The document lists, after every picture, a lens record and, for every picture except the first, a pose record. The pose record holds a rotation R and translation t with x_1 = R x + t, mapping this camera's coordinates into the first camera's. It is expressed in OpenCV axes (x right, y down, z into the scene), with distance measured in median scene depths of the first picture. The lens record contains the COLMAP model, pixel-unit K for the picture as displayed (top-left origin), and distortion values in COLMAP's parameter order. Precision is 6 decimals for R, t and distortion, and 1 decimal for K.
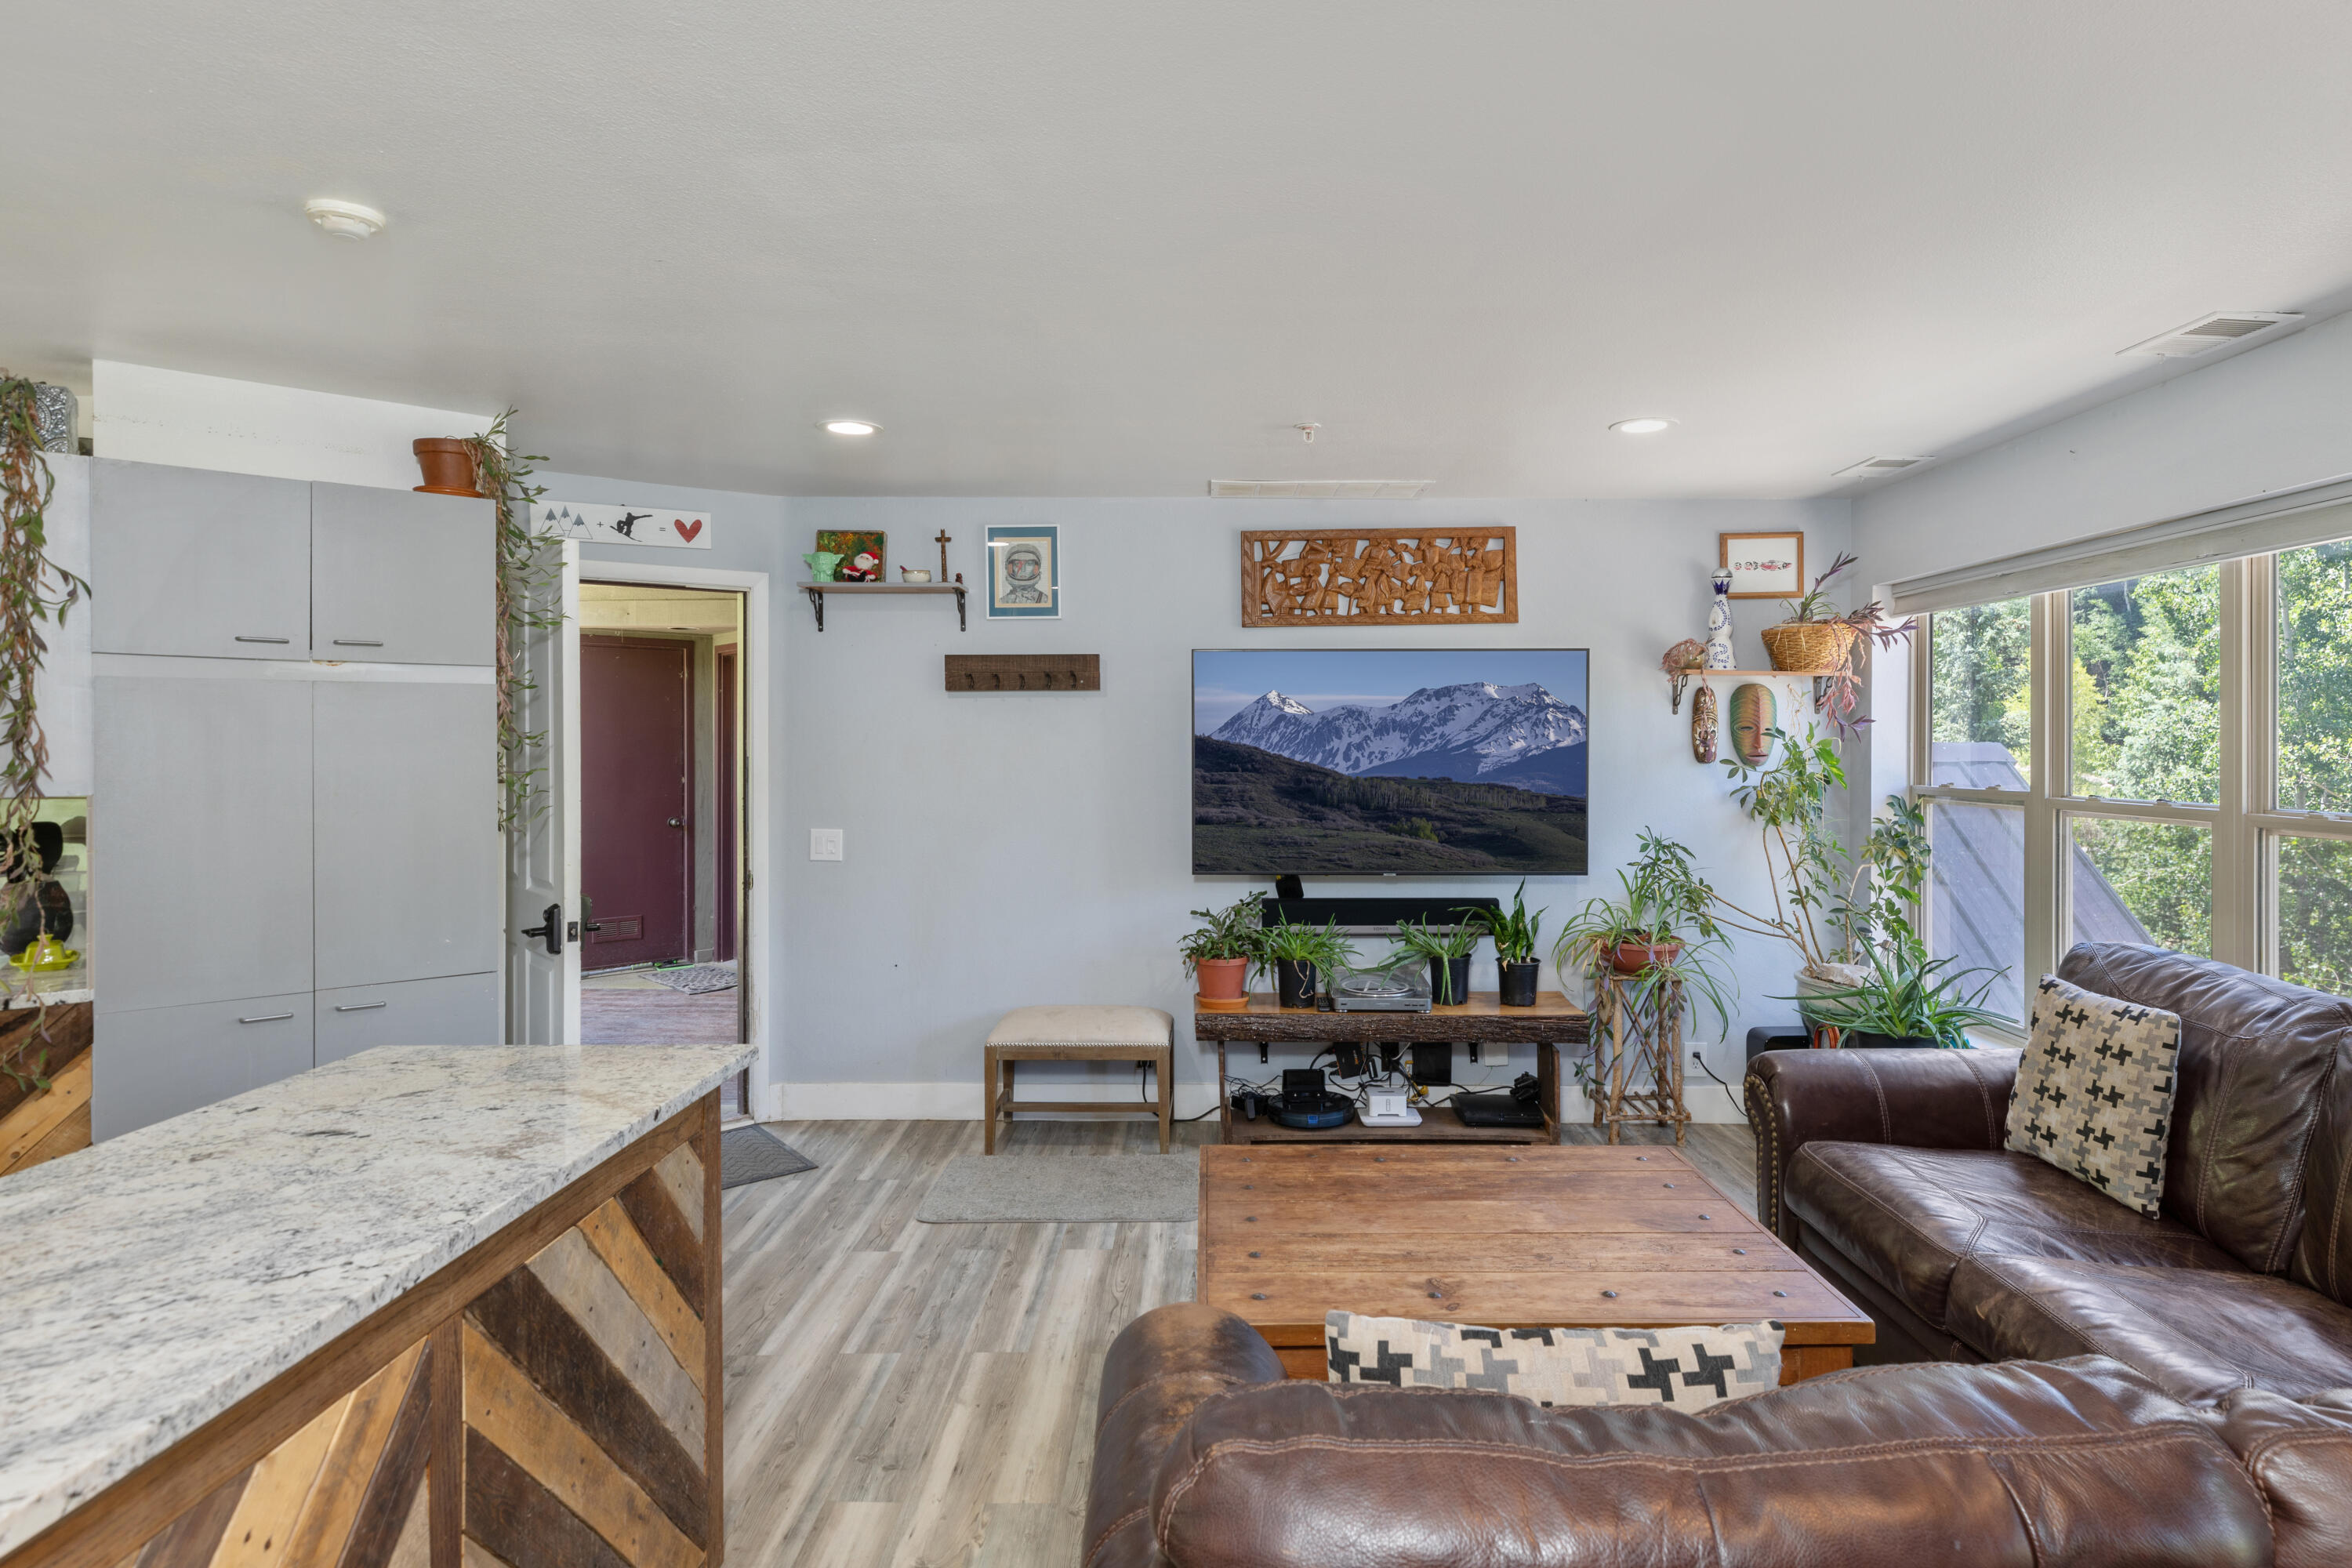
lens RADIAL K [[1282.5, 0, 1180.9], [0, 1282.5, 765.4], [0, 0, 1]] dist [0.004650, 0.000537]
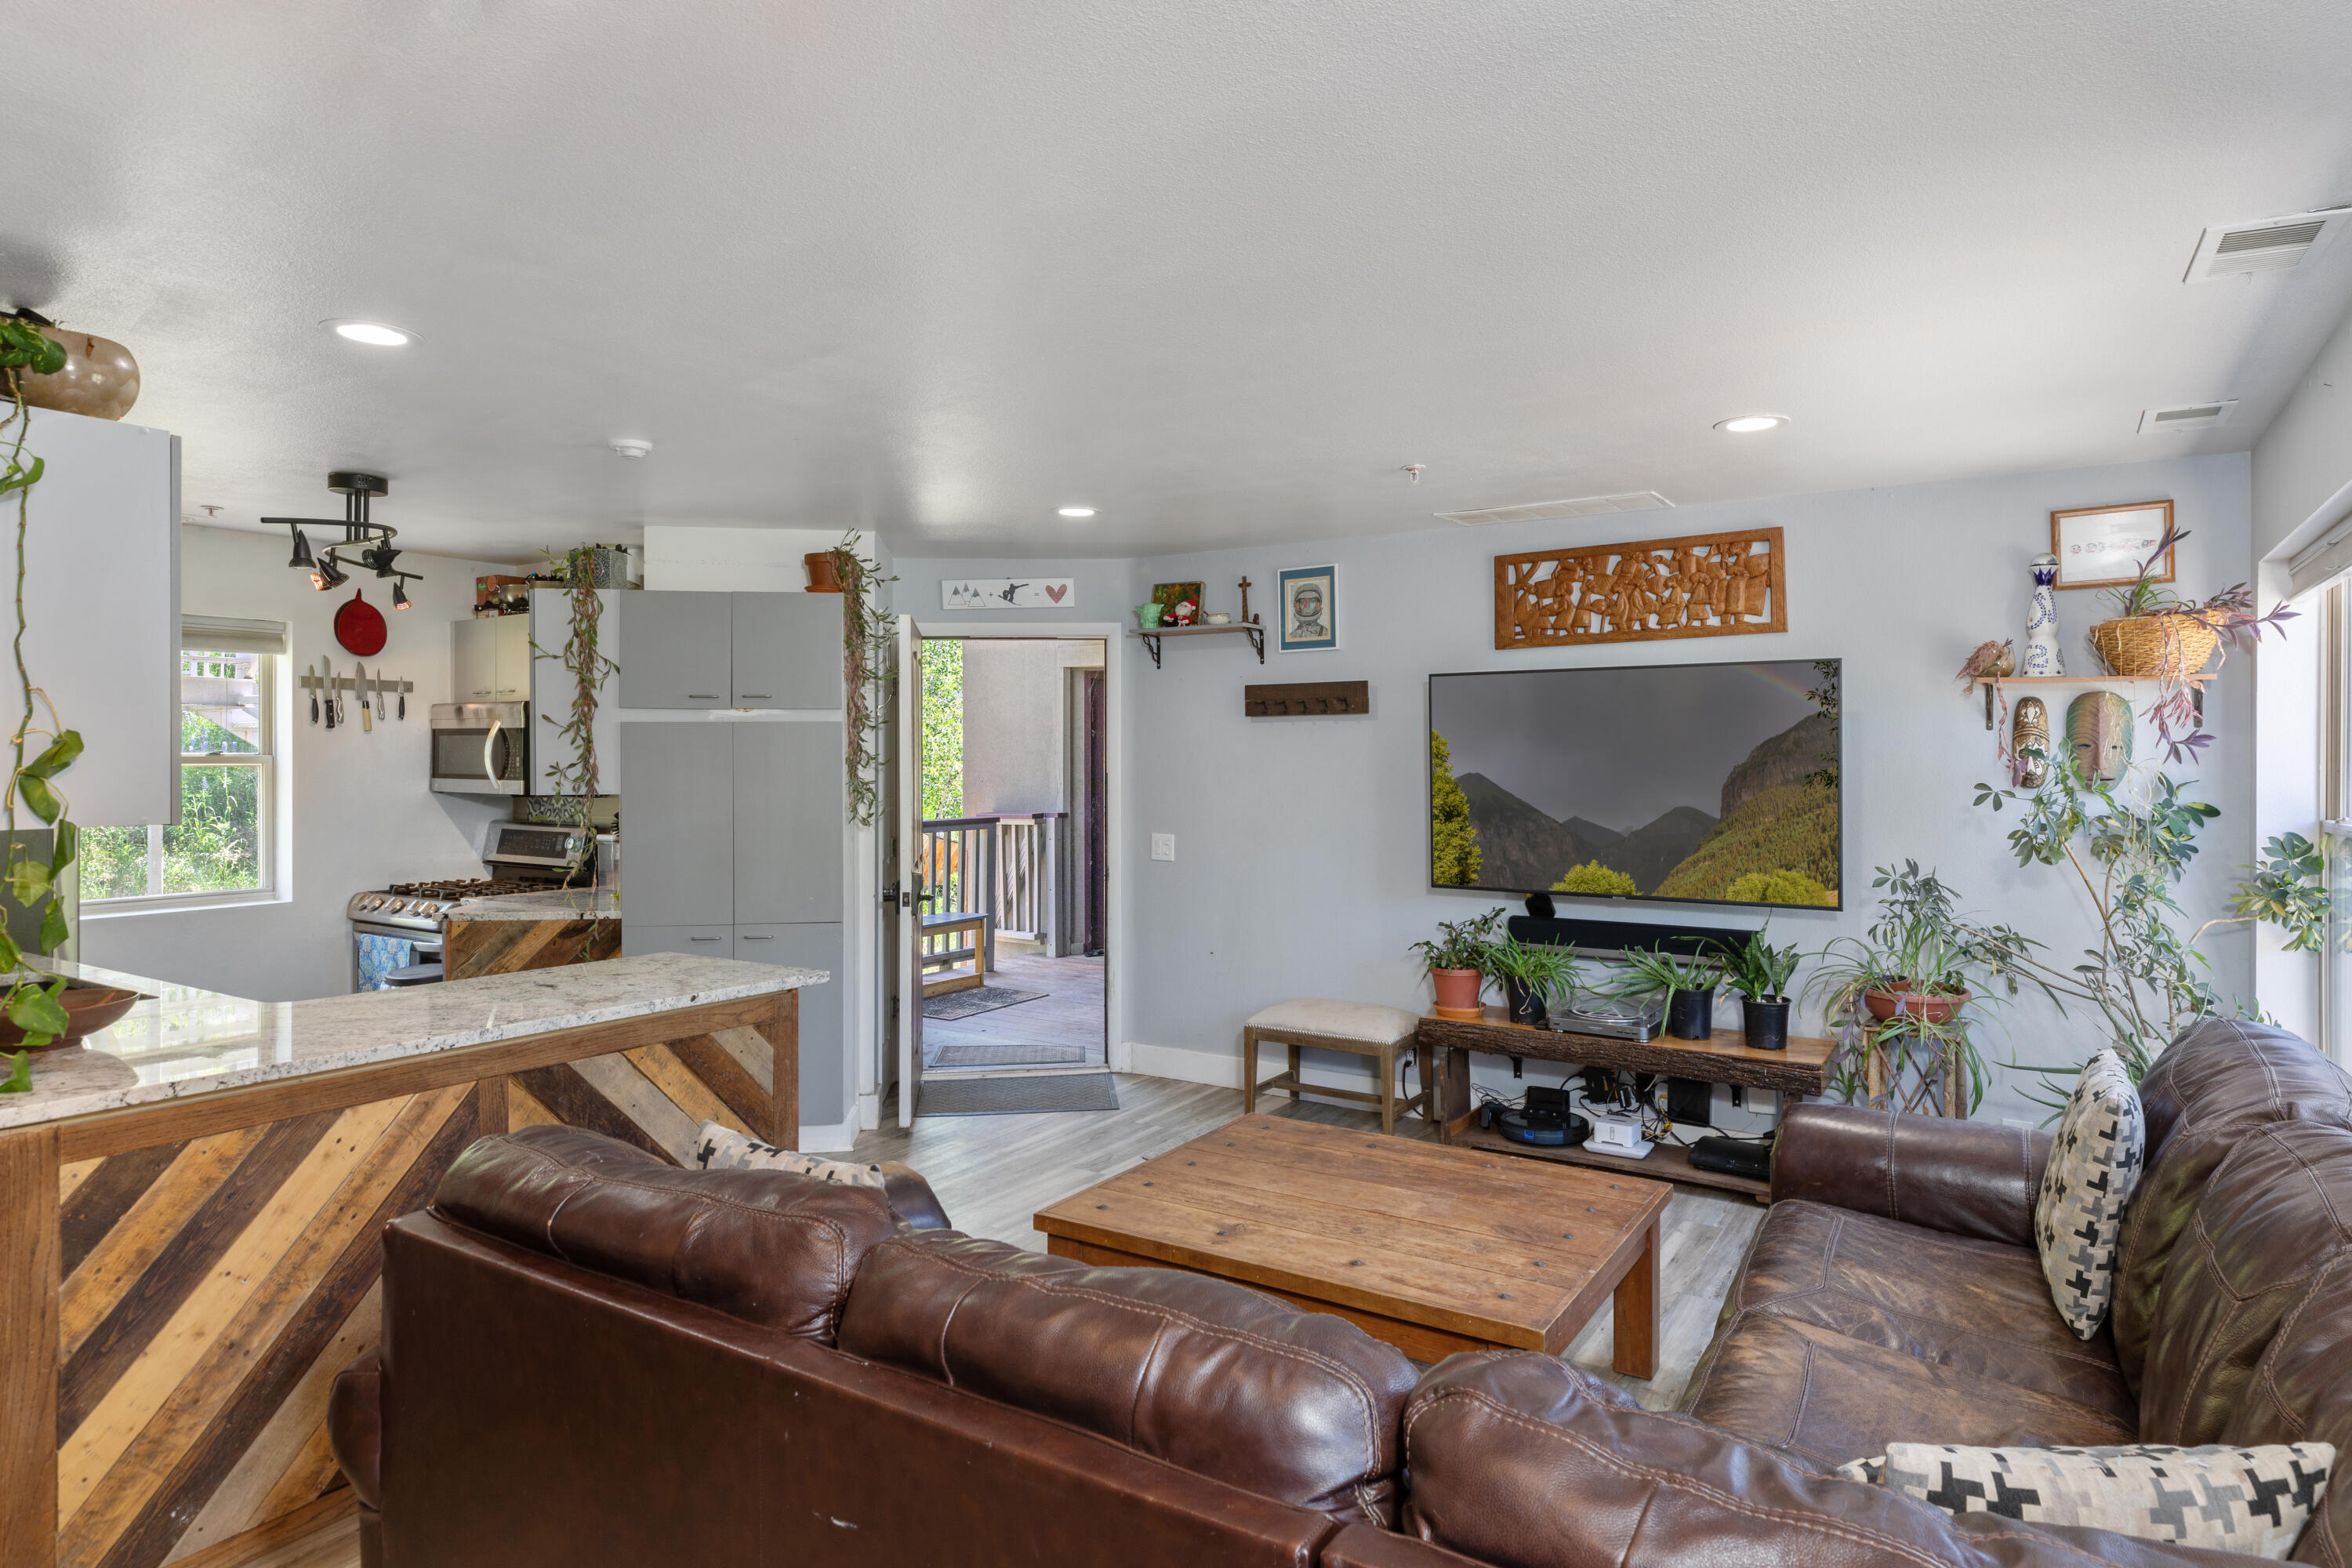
lens RADIAL K [[1306.0, 0, 1176.0], [0, 1306.0, 784.0], [0, 0, 1]] dist [0.006804, 0.000588]
pose [[0.841964, 0.010925, -0.539423, 0.401062], [-0.009774, 0.999940, 0.004996, -0.003182], [0.539445, 0.001066, 0.842020, -0.018046]]
